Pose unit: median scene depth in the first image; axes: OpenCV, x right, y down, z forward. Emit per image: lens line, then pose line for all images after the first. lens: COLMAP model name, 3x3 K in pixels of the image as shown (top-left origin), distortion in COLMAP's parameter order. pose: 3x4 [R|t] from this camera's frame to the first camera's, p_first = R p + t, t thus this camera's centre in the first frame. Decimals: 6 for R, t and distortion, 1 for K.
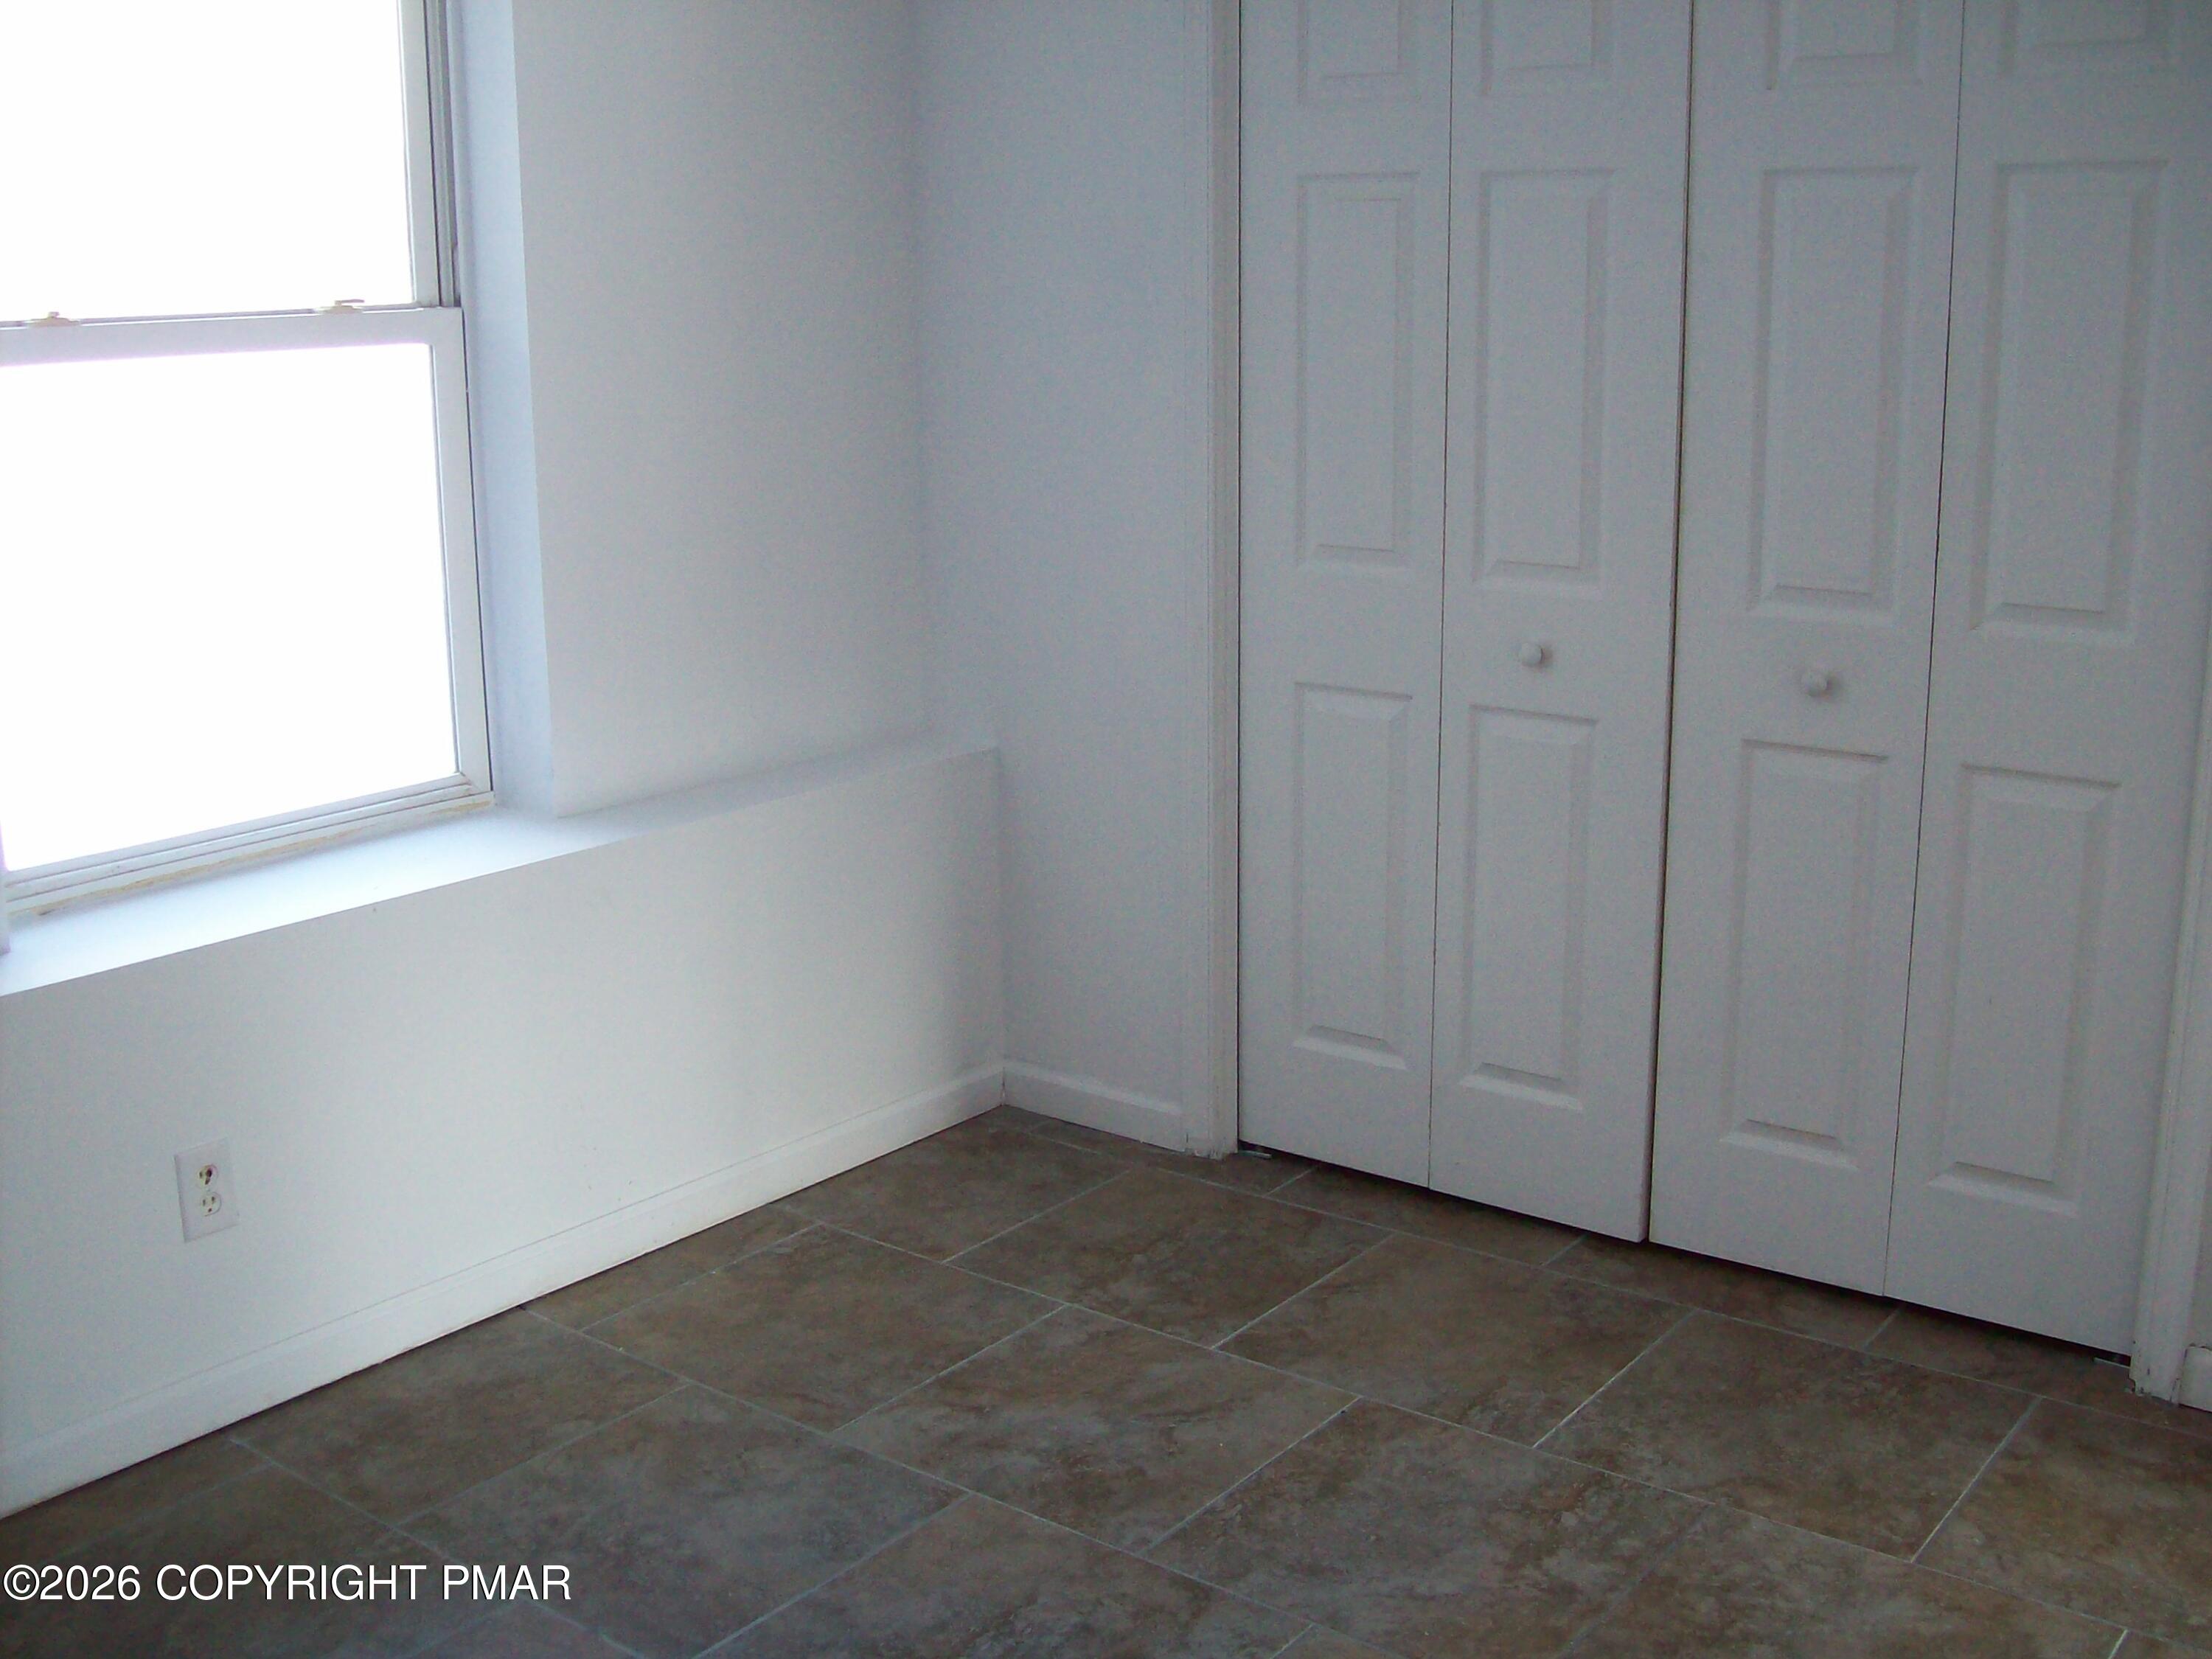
lens RADIAL K [[2354.5, 0, 1122.7], [0, 2354.5, 822.9], [0, 0, 1]] dist [-0.140840, 0.000000]
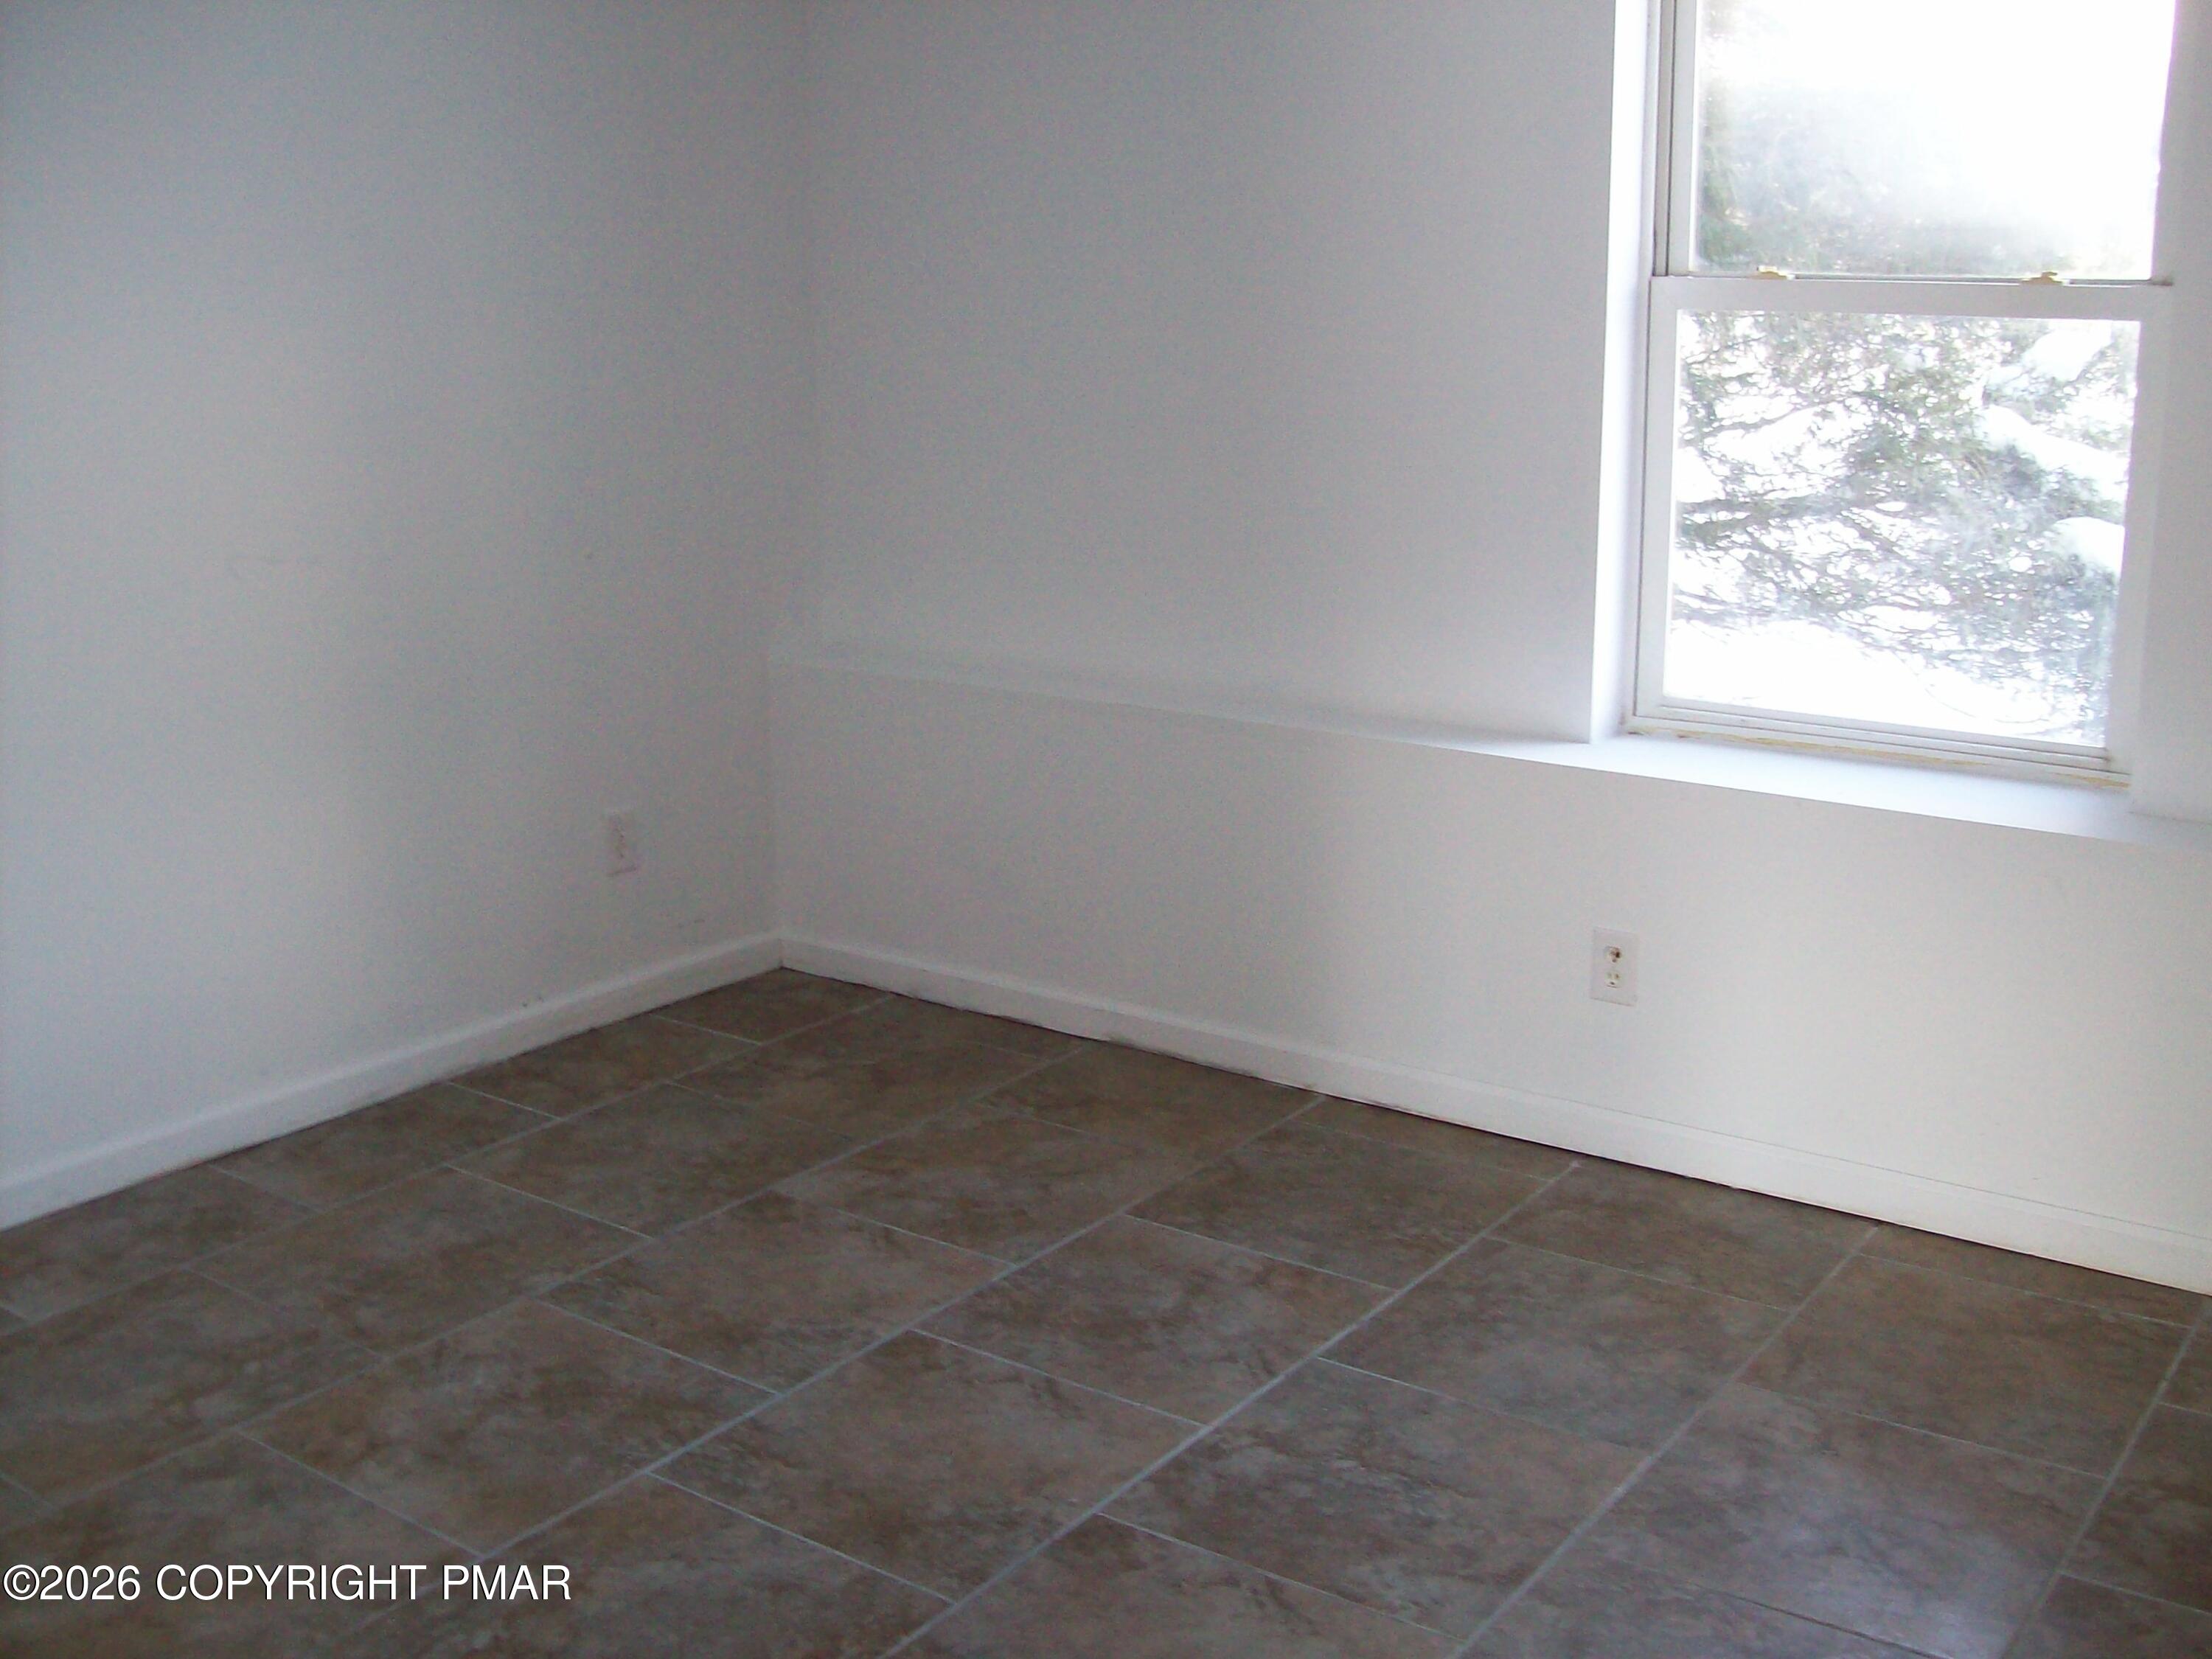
lens RADIAL K [[2354.5, 0, 1123.6], [0, 2354.5, 830.7], [0, 0, 1]] dist [-0.140840, 0.000000]
pose [[0.035645, 0.245607, -0.968714, 0.787457], [-0.226456, 0.946101, 0.231541, -0.141547], [0.973369, 0.211118, 0.089343, 0.592164]]
